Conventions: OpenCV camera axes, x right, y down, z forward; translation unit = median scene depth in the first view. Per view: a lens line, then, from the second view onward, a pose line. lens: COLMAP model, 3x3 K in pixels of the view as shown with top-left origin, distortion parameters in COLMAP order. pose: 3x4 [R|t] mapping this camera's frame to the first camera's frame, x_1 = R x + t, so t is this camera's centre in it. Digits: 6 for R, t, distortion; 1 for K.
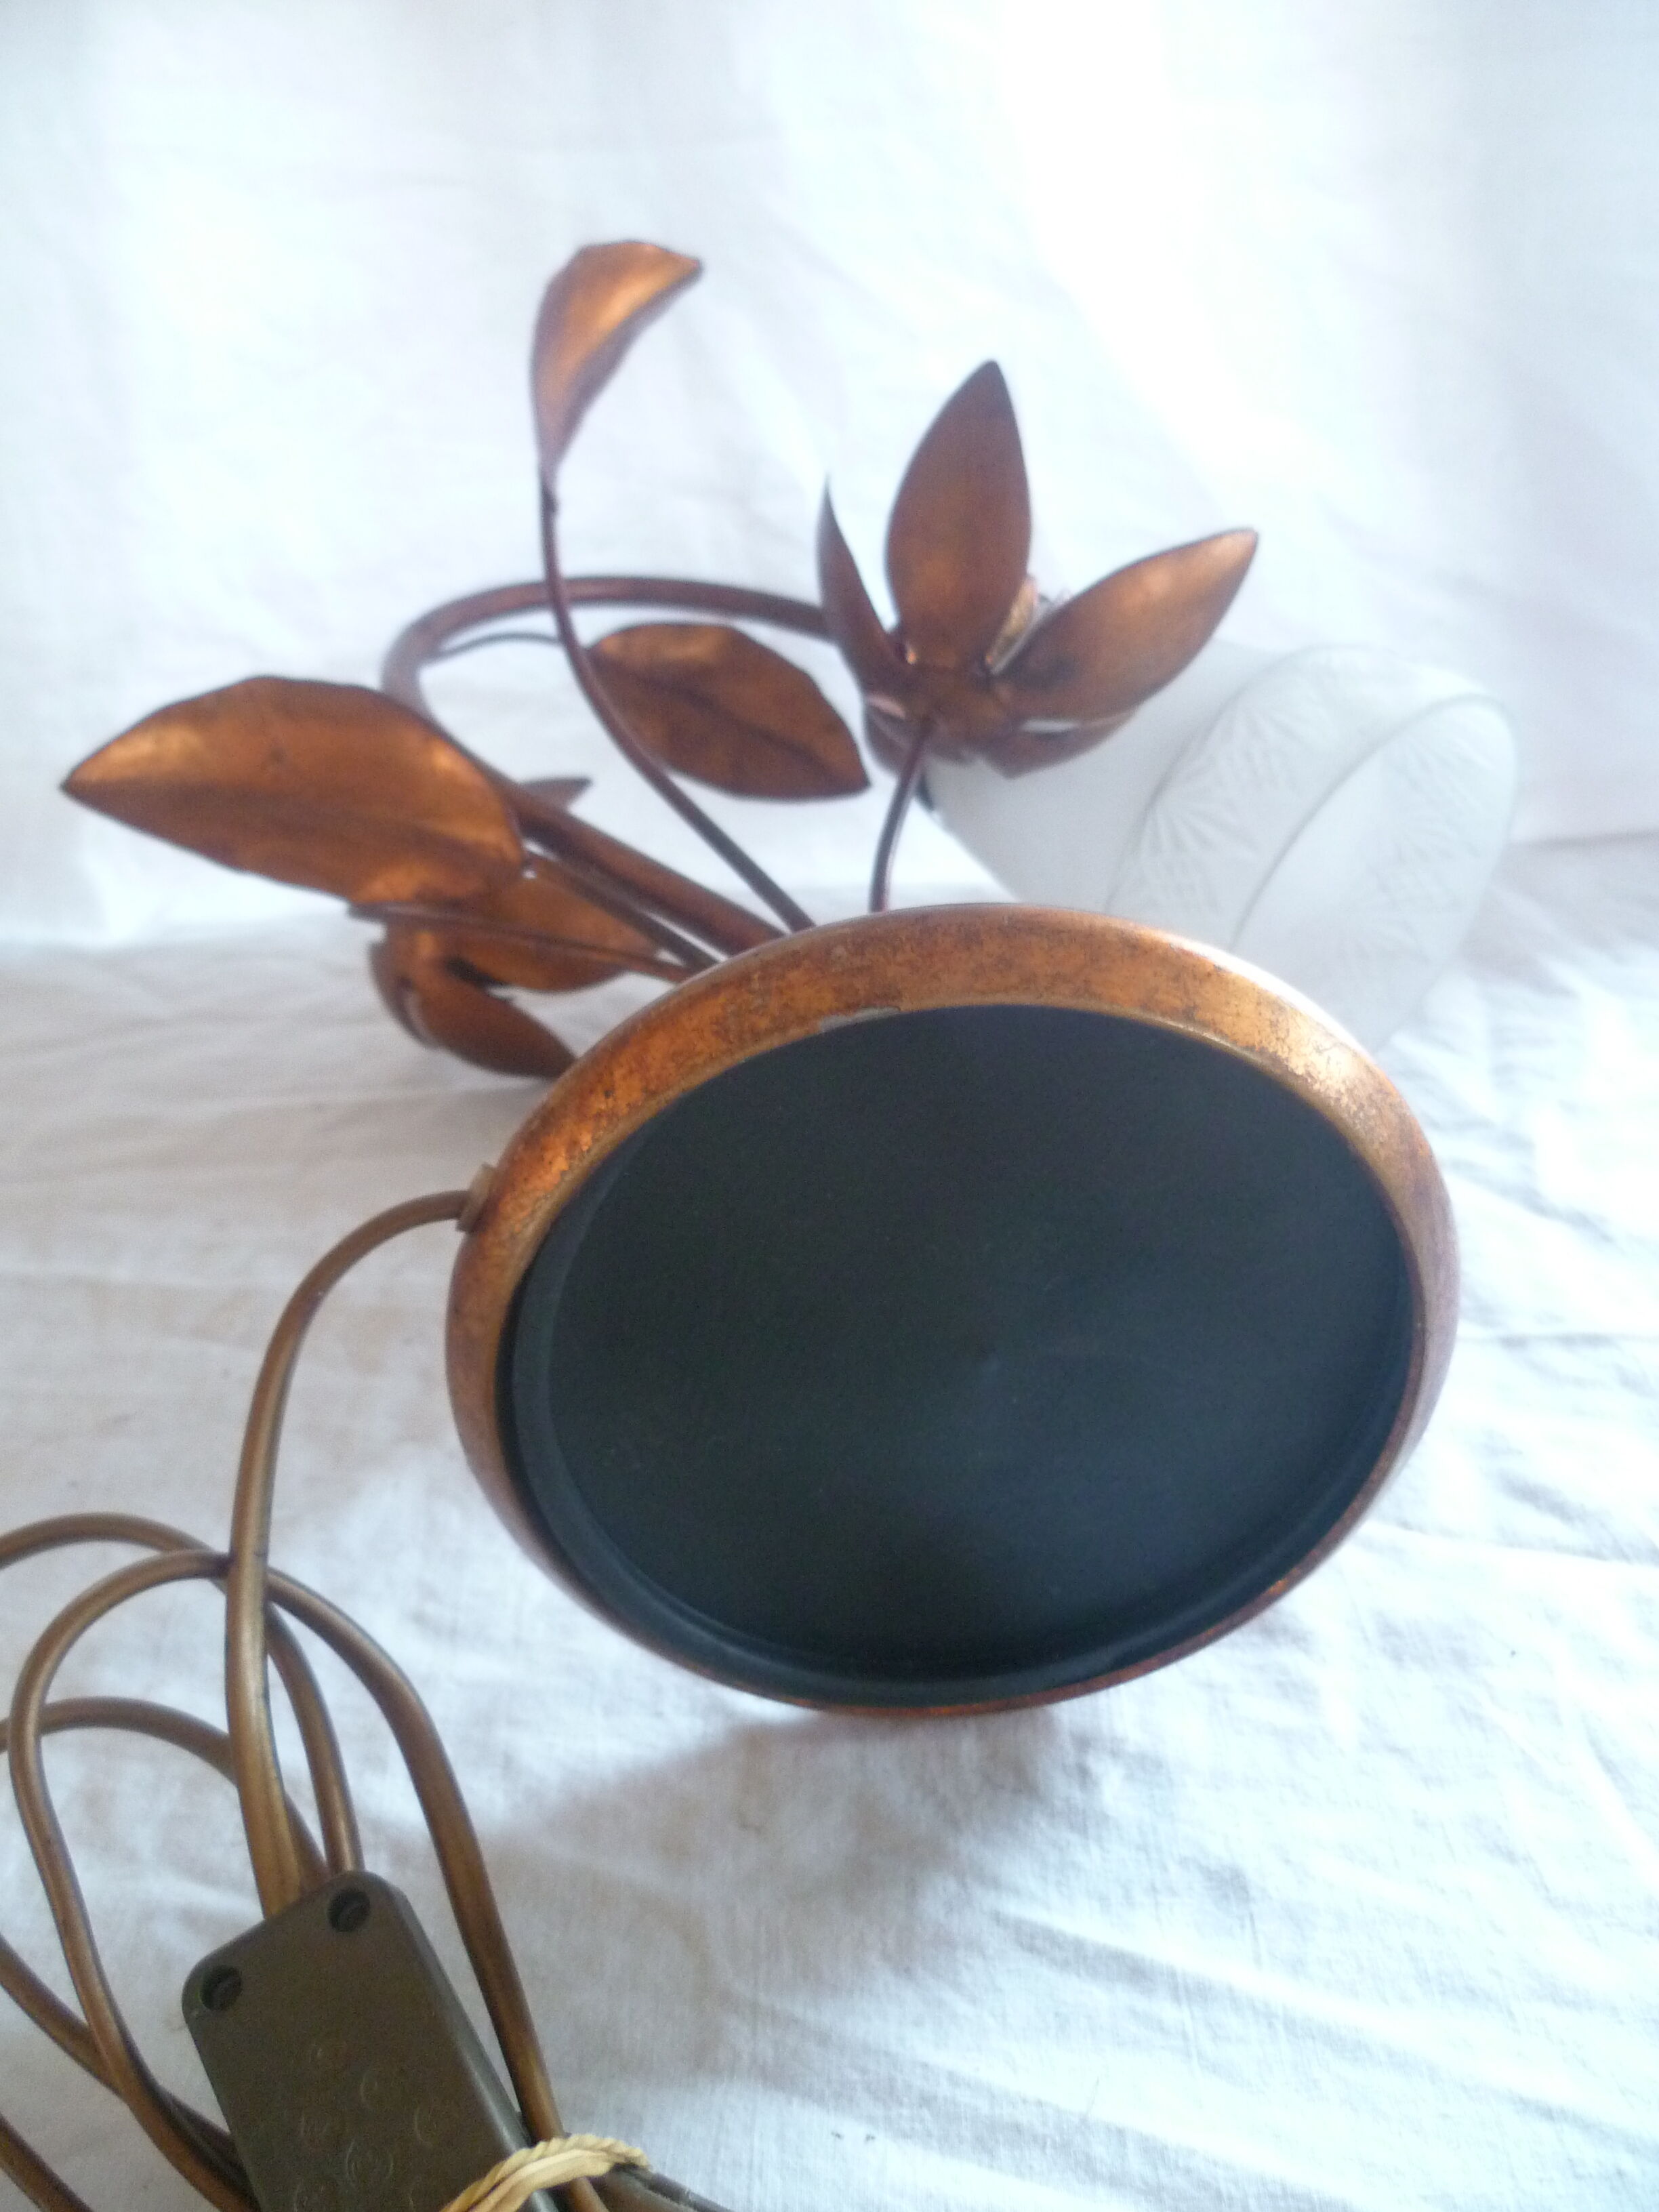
lens RADIAL K [[1784.8, 0, 813.9], [0, 1784.8, 1091.5], [0, 0, 1]] dist [-0.086820, 0.017959]
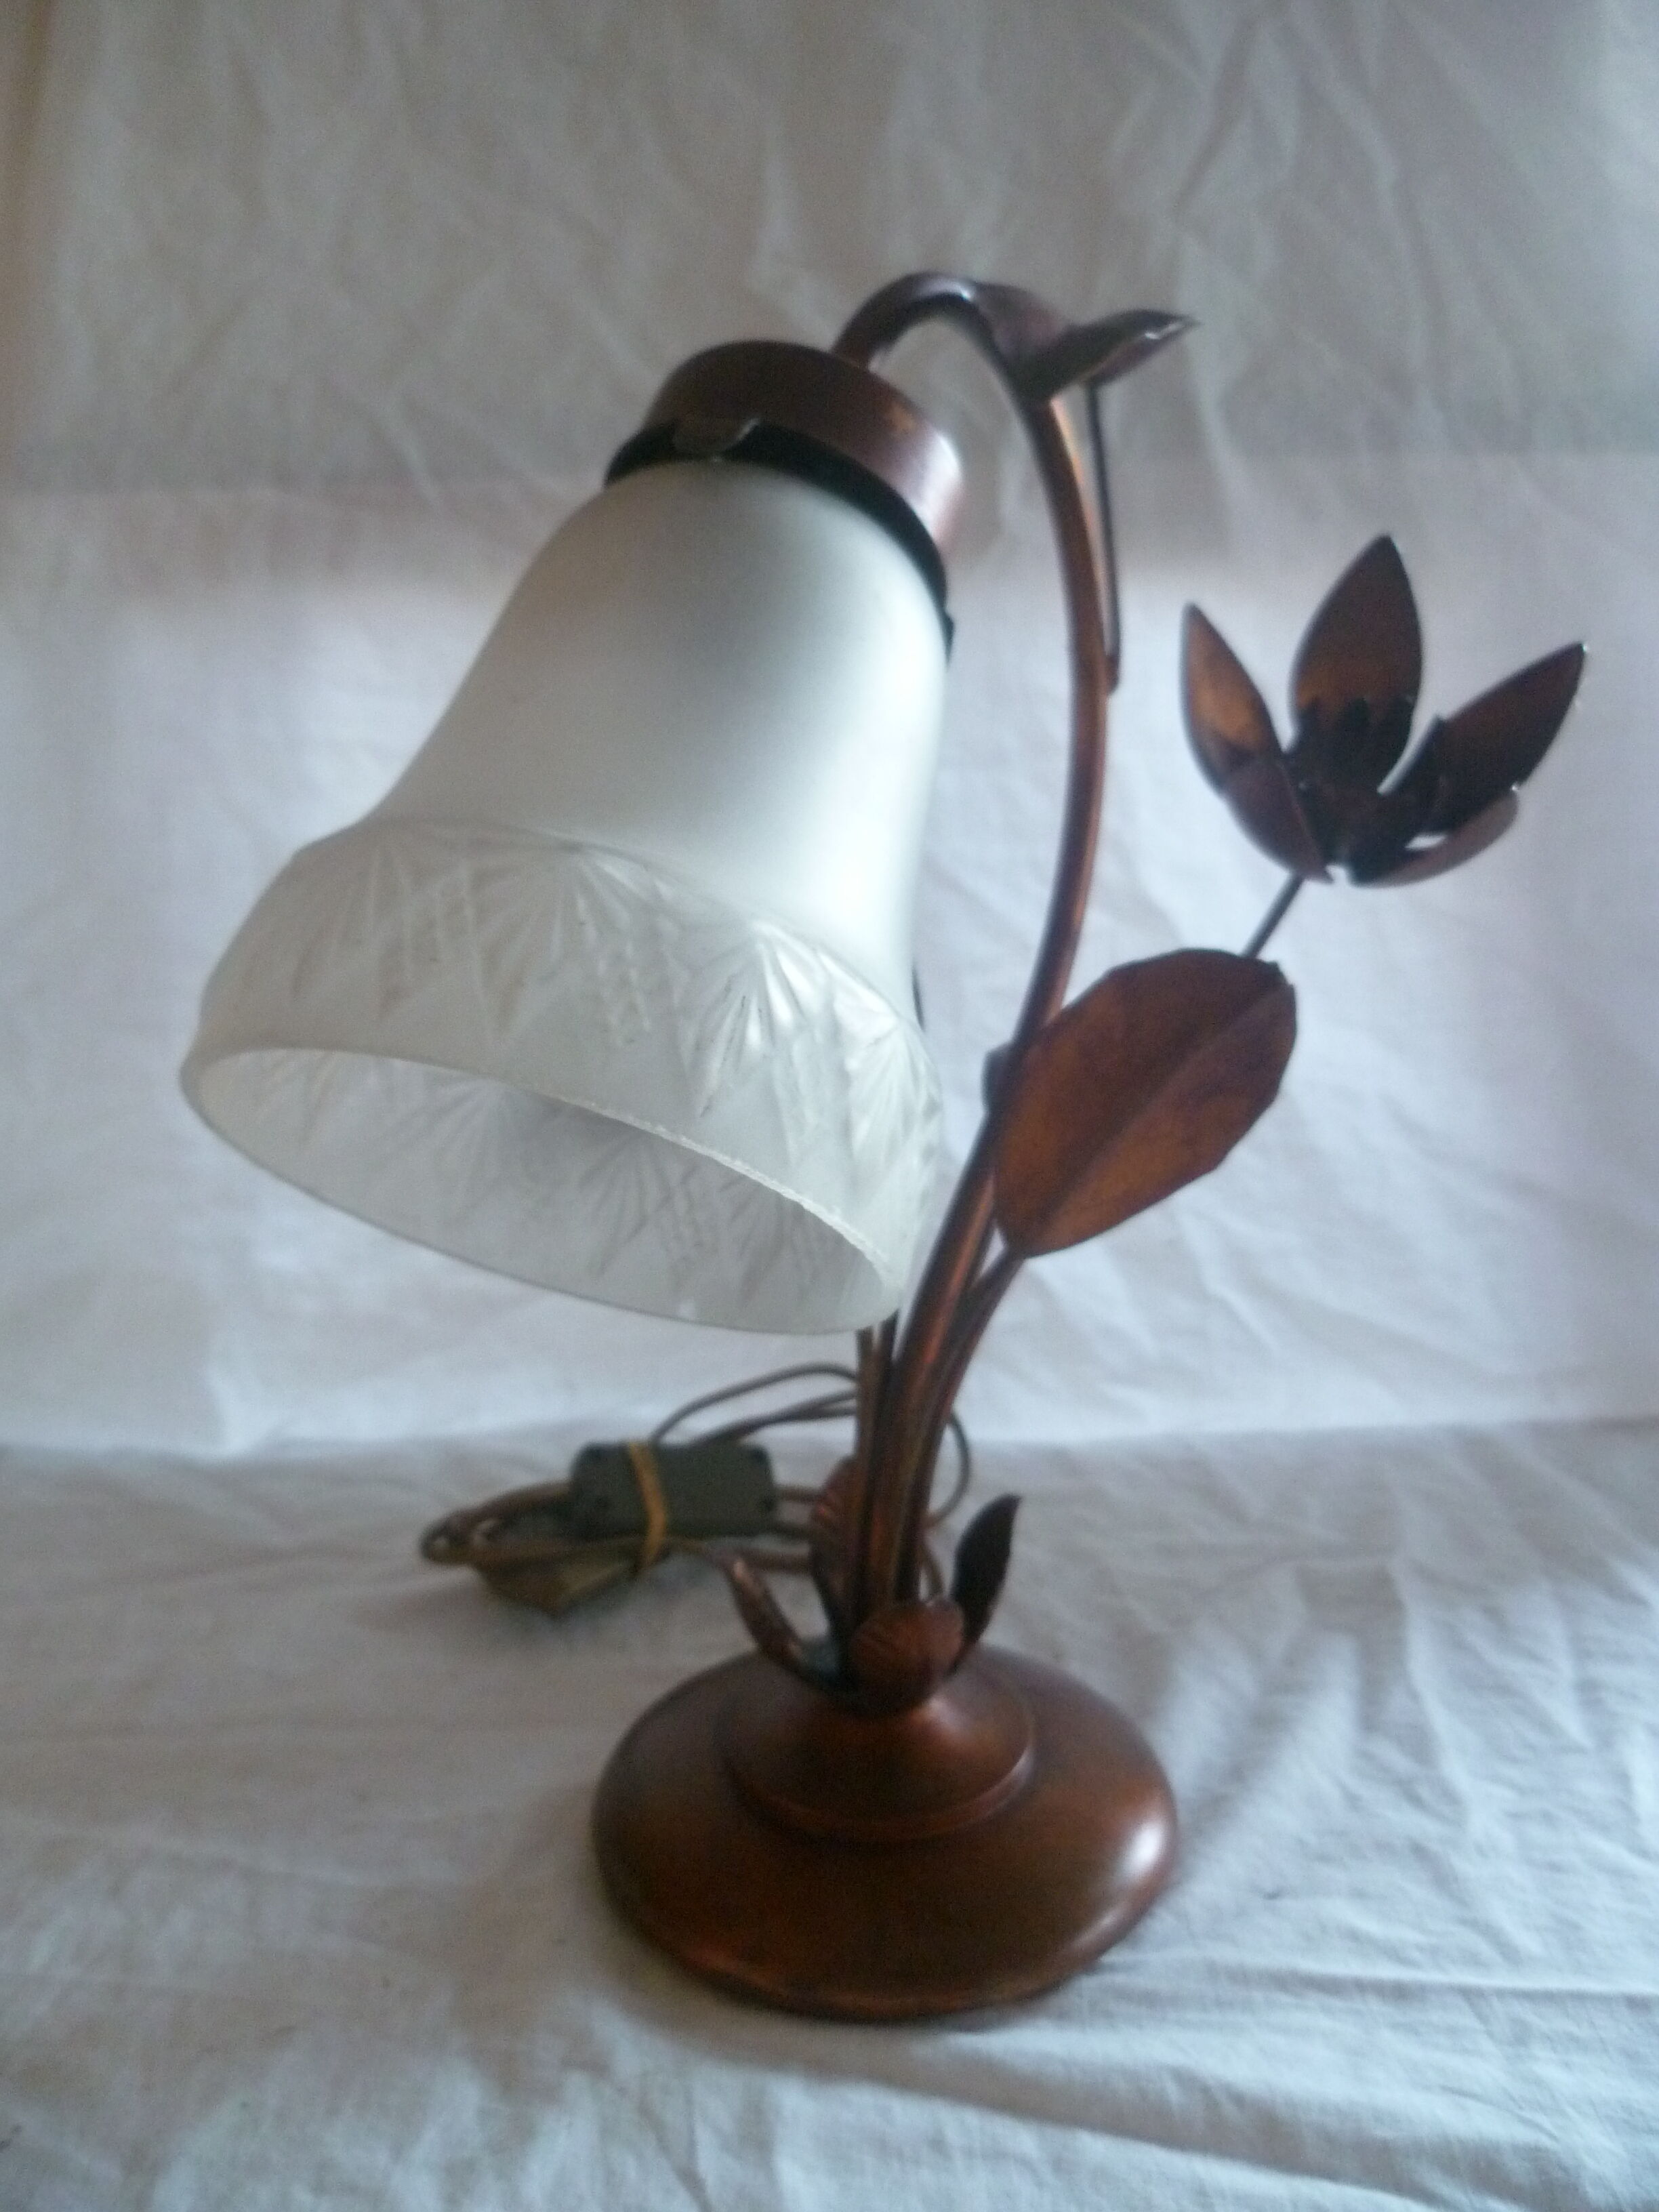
lens RADIAL K [[1784.8, 0, 820.9], [0, 1784.8, 1118.7], [0, 0, 1]] dist [-0.086820, 0.017959]
pose [[0.998595, 0.051196, 0.013691, -0.150384], [-0.047211, 0.976765, -0.209048, -0.157773], [-0.024076, 0.208108, 0.977809, -0.120315]]
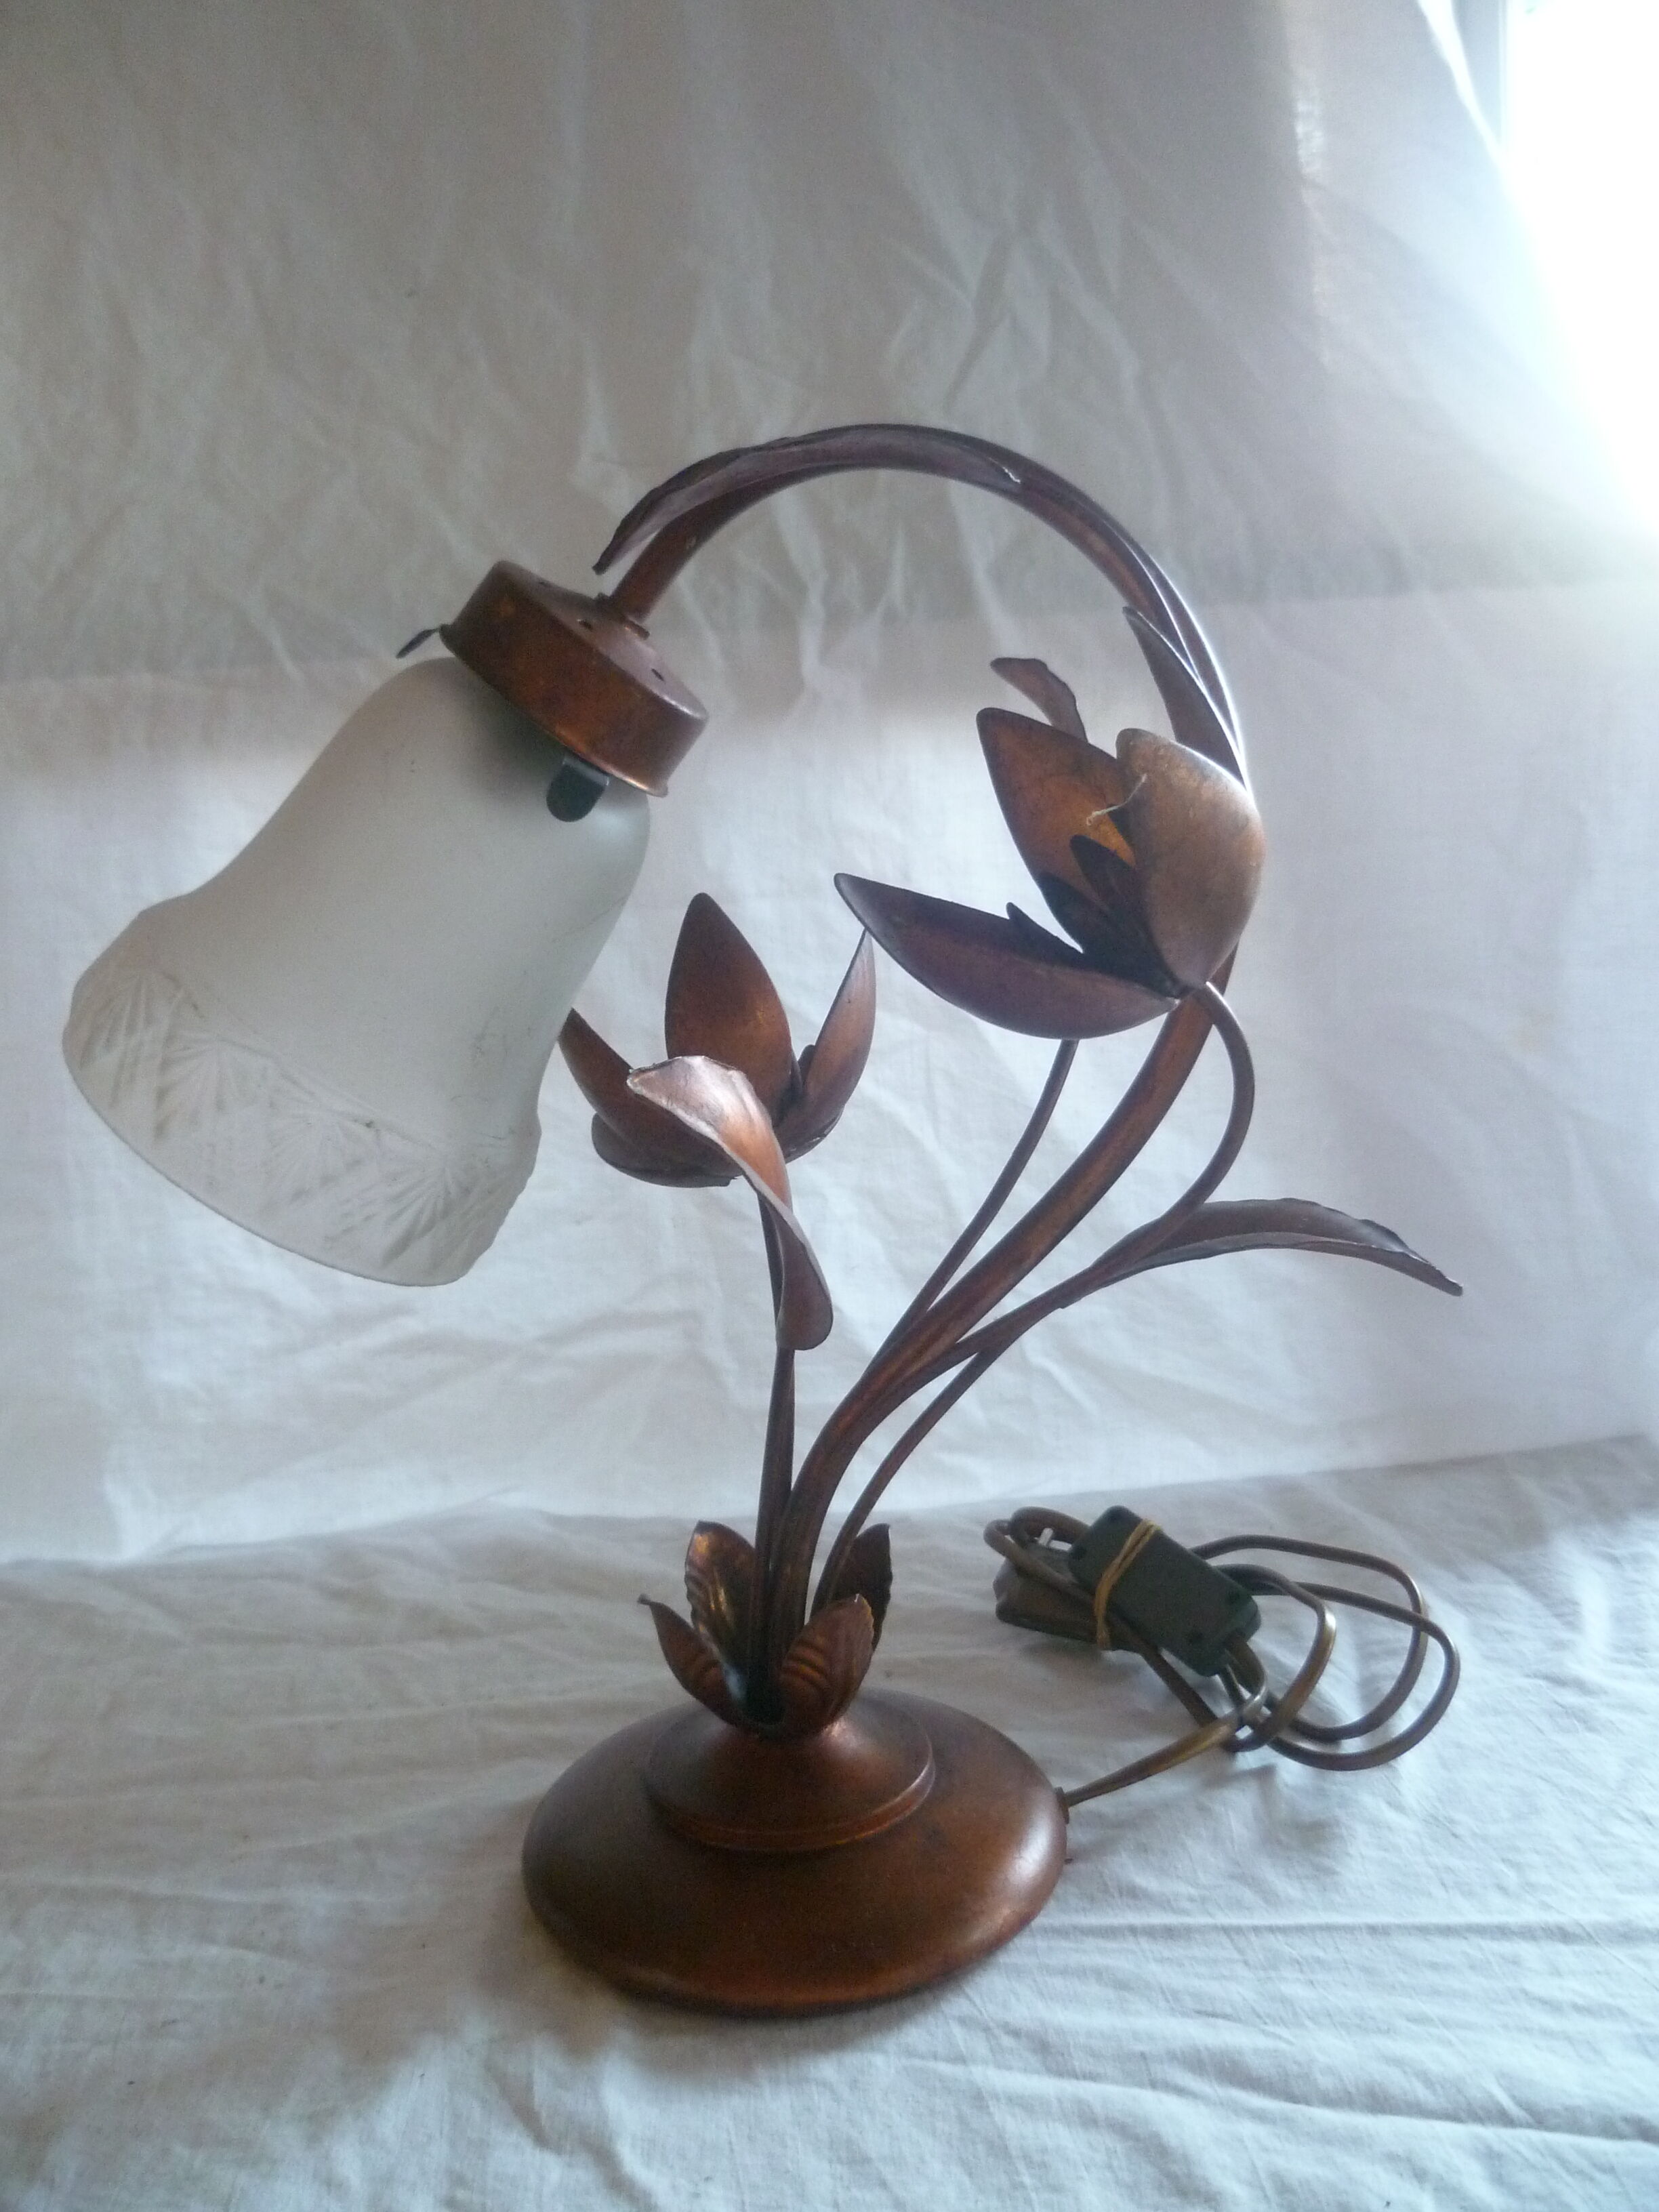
lens RADIAL K [[1784.8, 0, 823.9], [0, 1784.8, 1116.1], [0, 0, 1]] dist [-0.086820, 0.017959]
pose [[0.998373, 0.007941, 0.056458, -0.052102], [0.009380, 0.953886, -0.300023, -0.037416], [-0.056237, 0.300064, 0.952260, -0.300251]]
